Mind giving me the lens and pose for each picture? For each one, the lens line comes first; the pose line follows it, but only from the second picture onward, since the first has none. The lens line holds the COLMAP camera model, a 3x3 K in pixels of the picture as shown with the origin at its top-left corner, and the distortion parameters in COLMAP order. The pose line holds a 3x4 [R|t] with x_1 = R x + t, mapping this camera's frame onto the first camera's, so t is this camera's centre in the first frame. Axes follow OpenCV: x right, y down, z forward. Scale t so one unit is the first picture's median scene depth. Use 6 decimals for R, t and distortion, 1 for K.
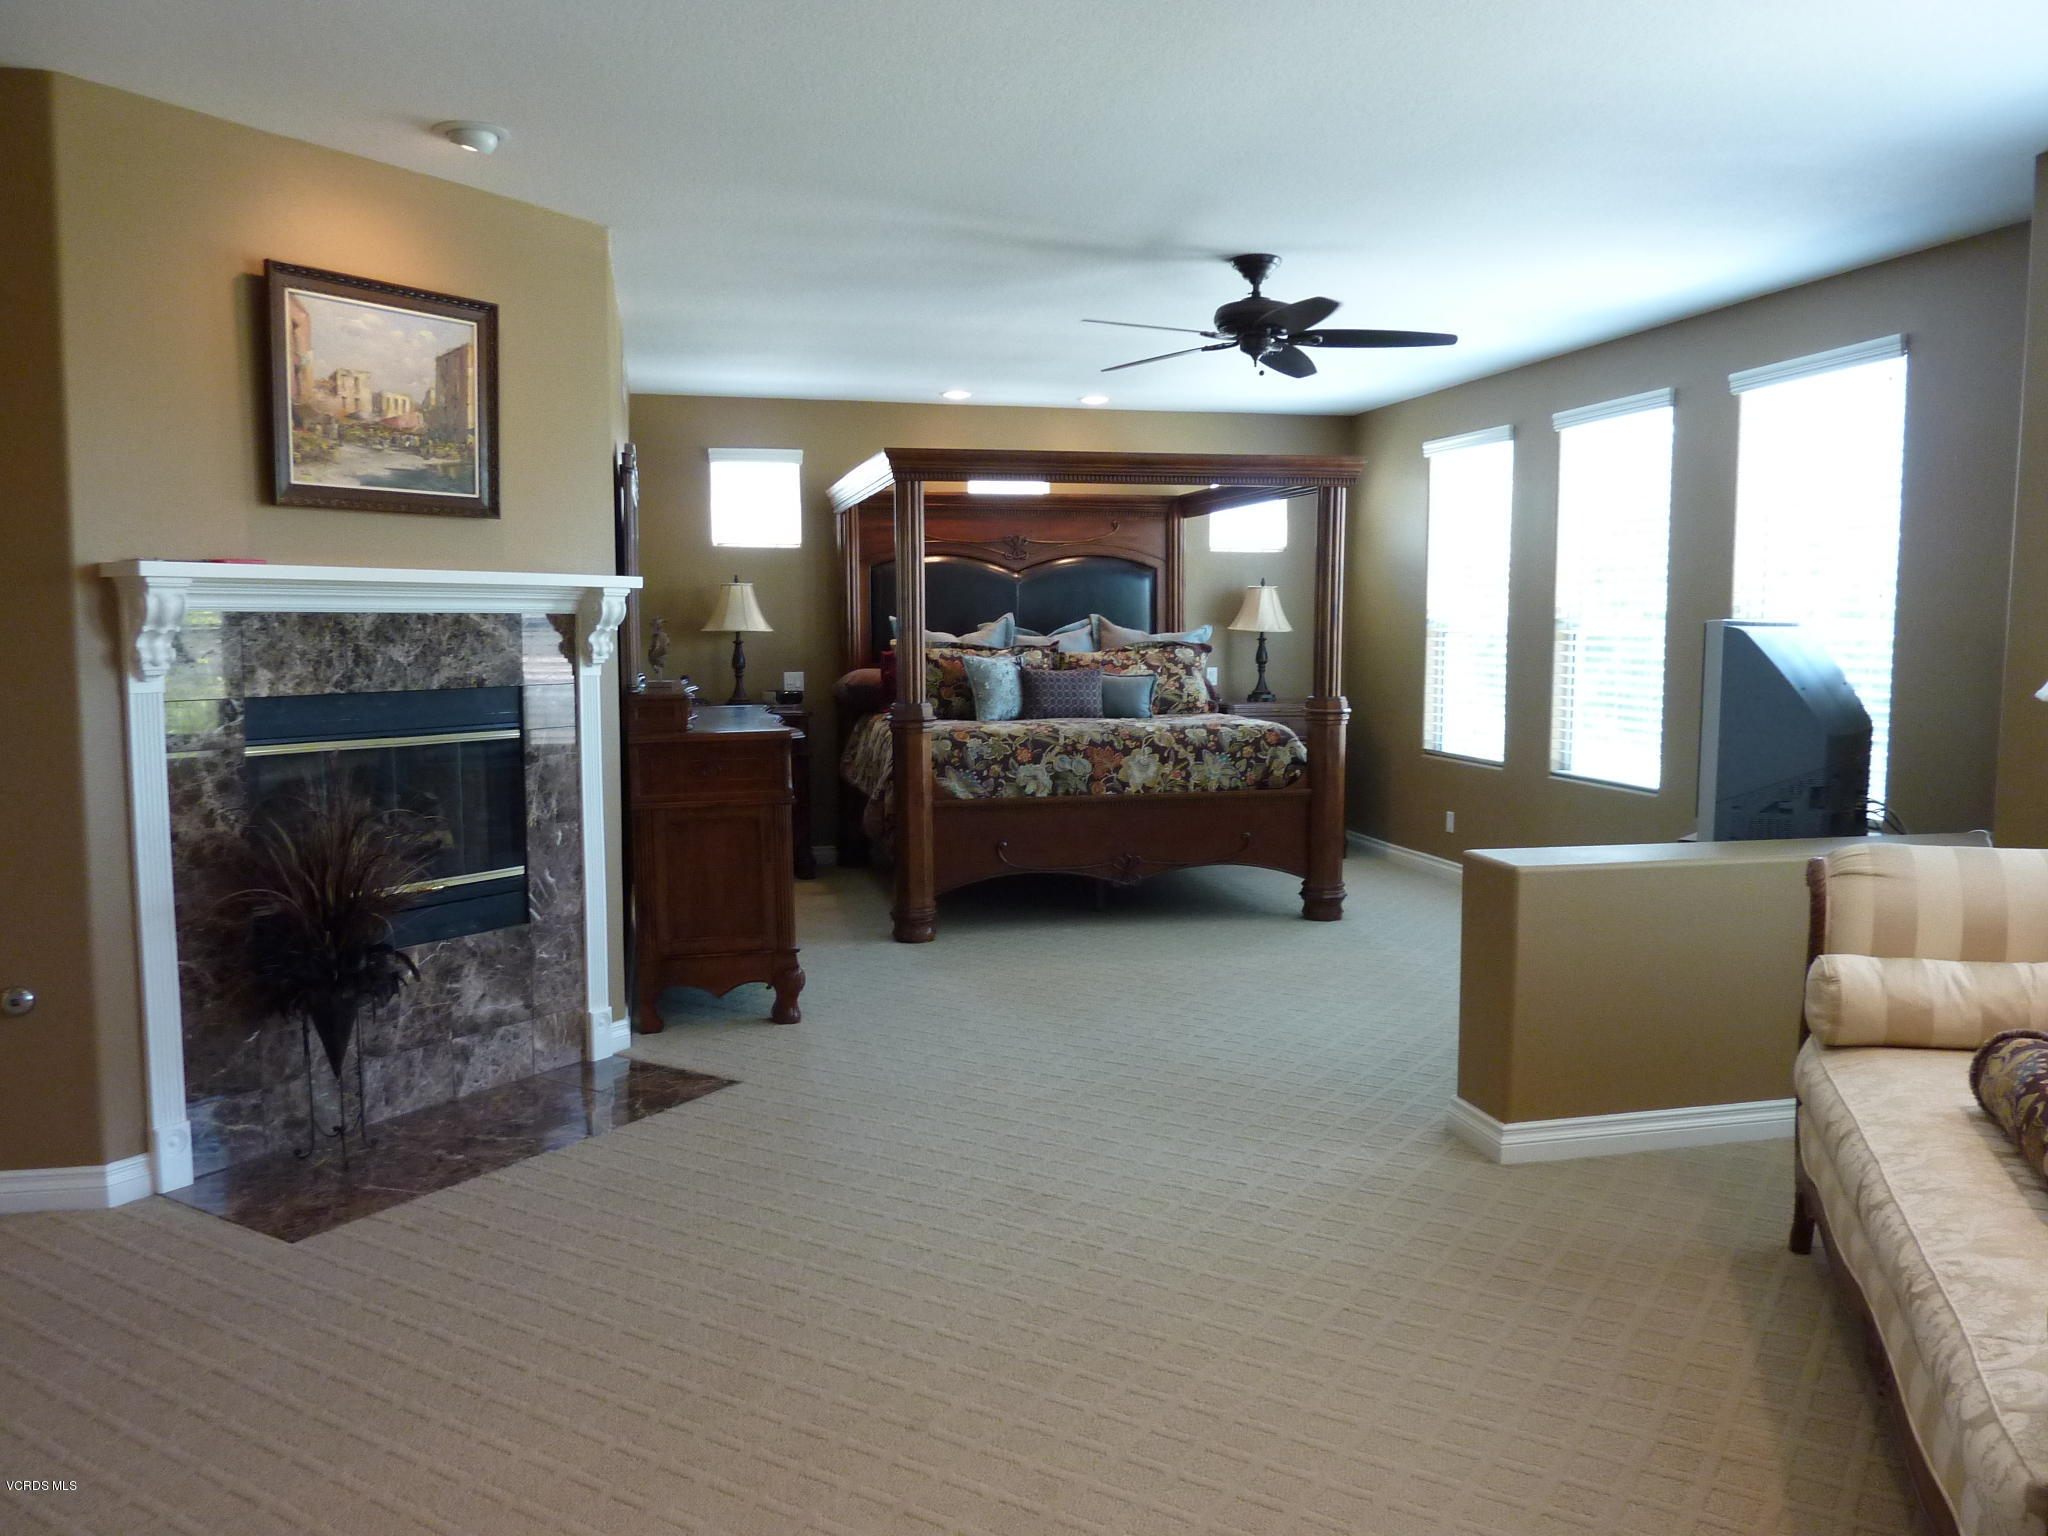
lens RADIAL K [[1560.9, 0, 1024.0], [0, 1560.9, 768.0], [0, 0, 1]] dist [-0.011835, -0.028427]
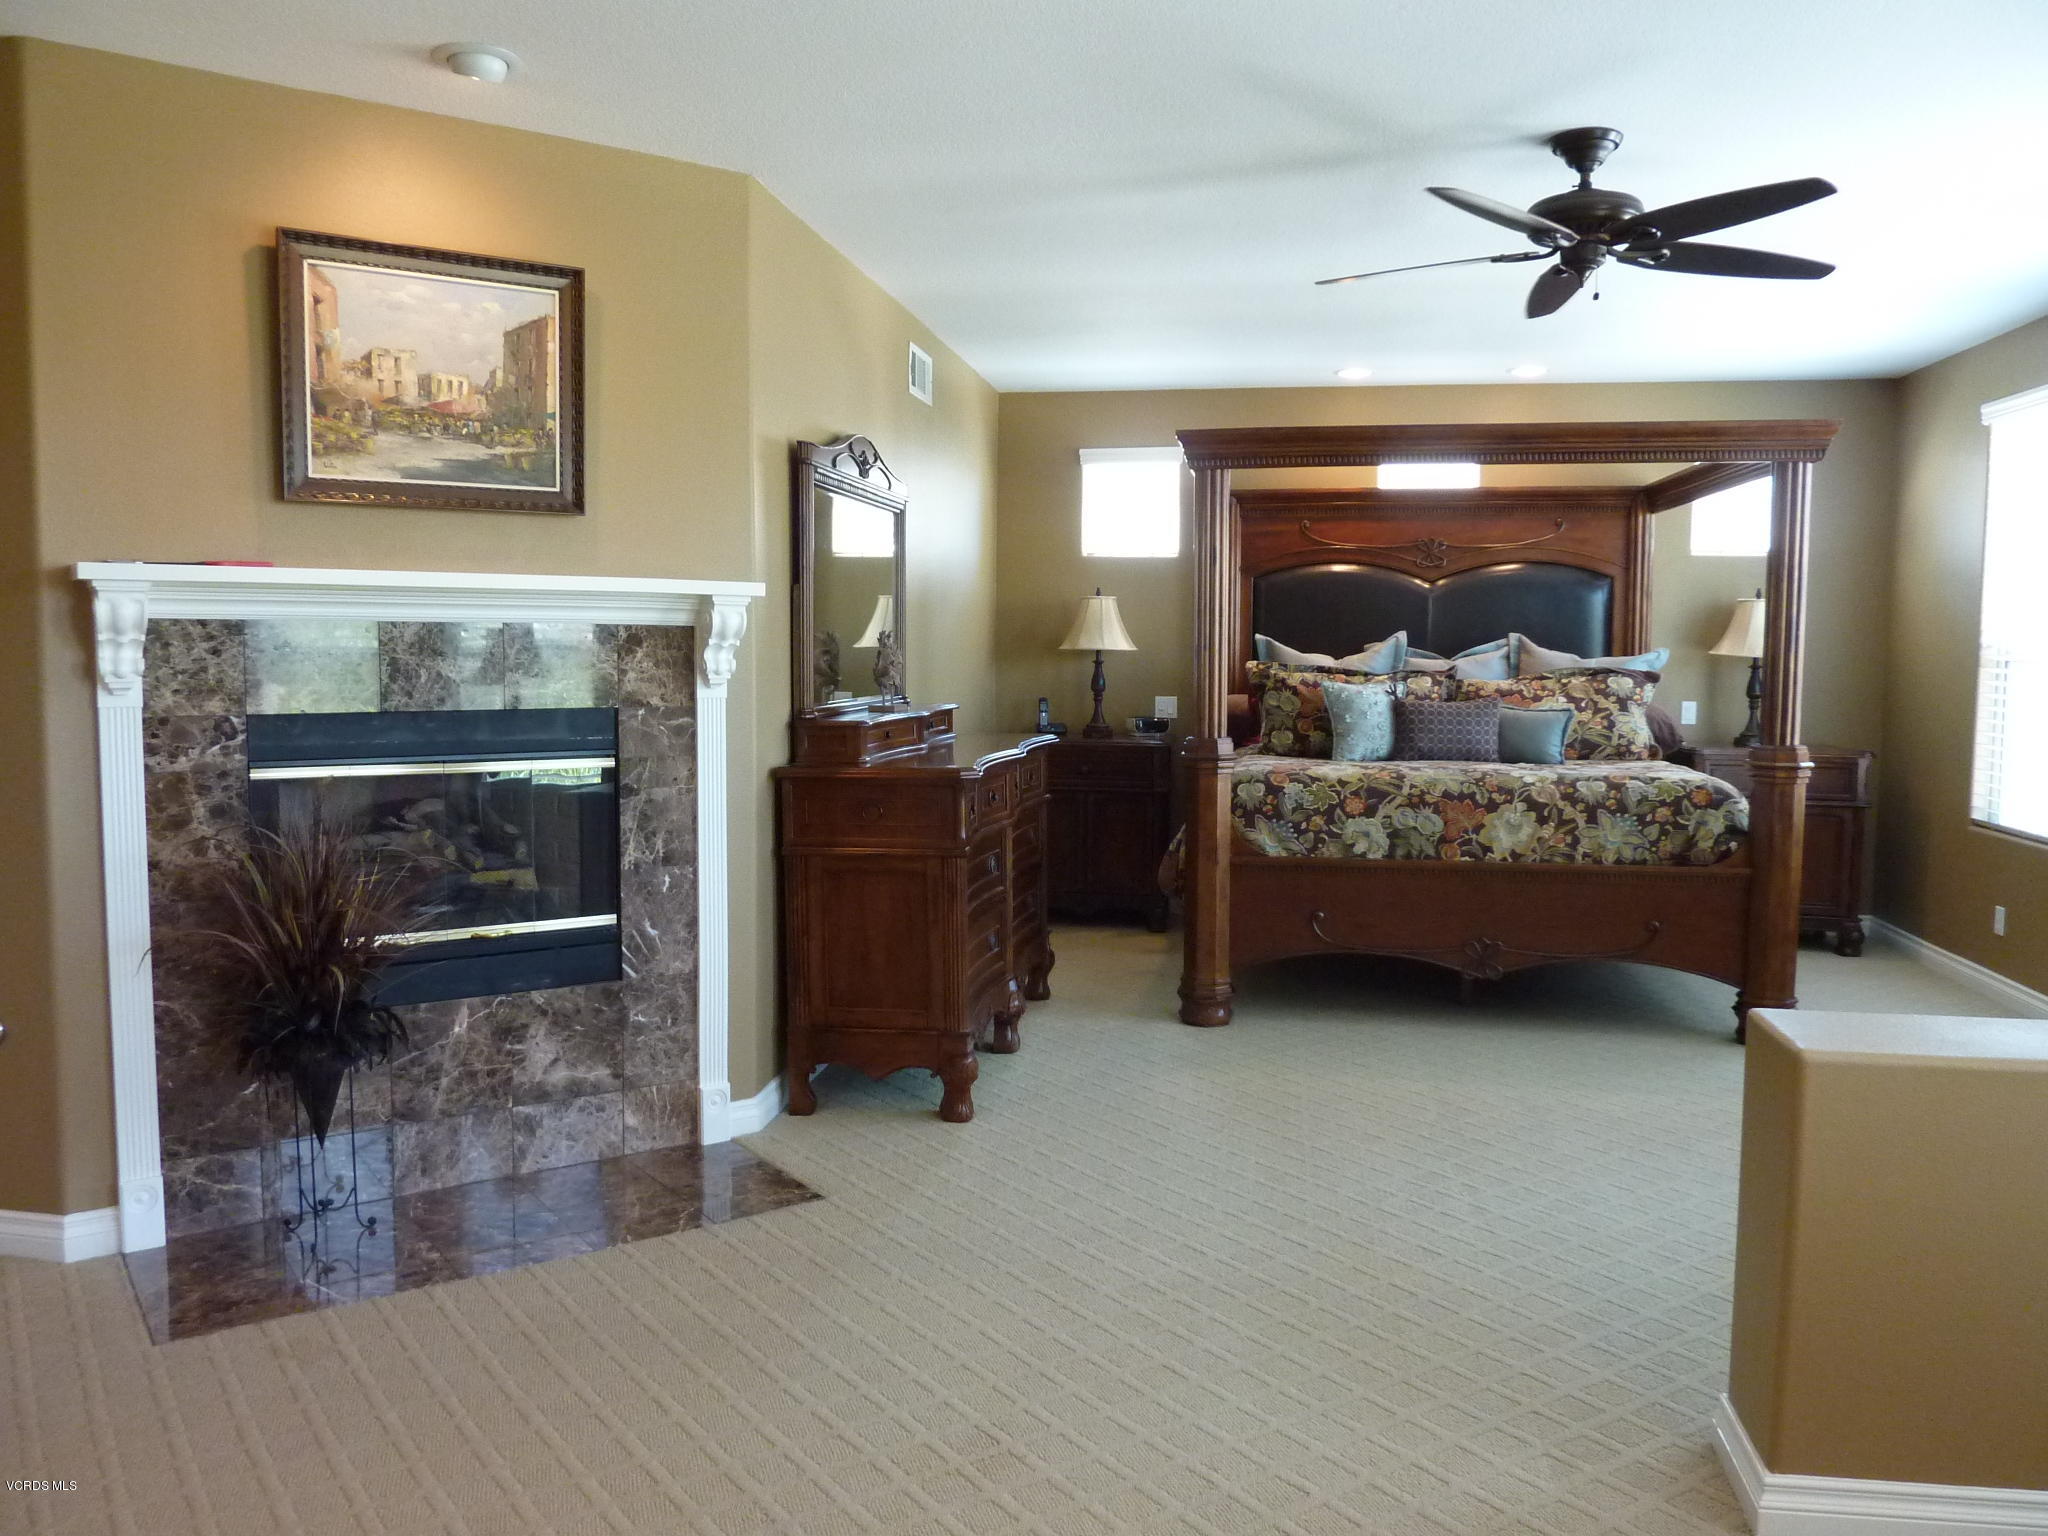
lens RADIAL K [[1560.9, 0, 1024.0], [0, 1560.9, 768.0], [0, 0, 1]] dist [-0.011835, -0.028427]
pose [[0.925263, 0.037961, -0.377423, 0.211280], [-0.043070, 0.999059, -0.005103, -0.023764], [0.376874, 0.020977, 0.926027, 0.272474]]
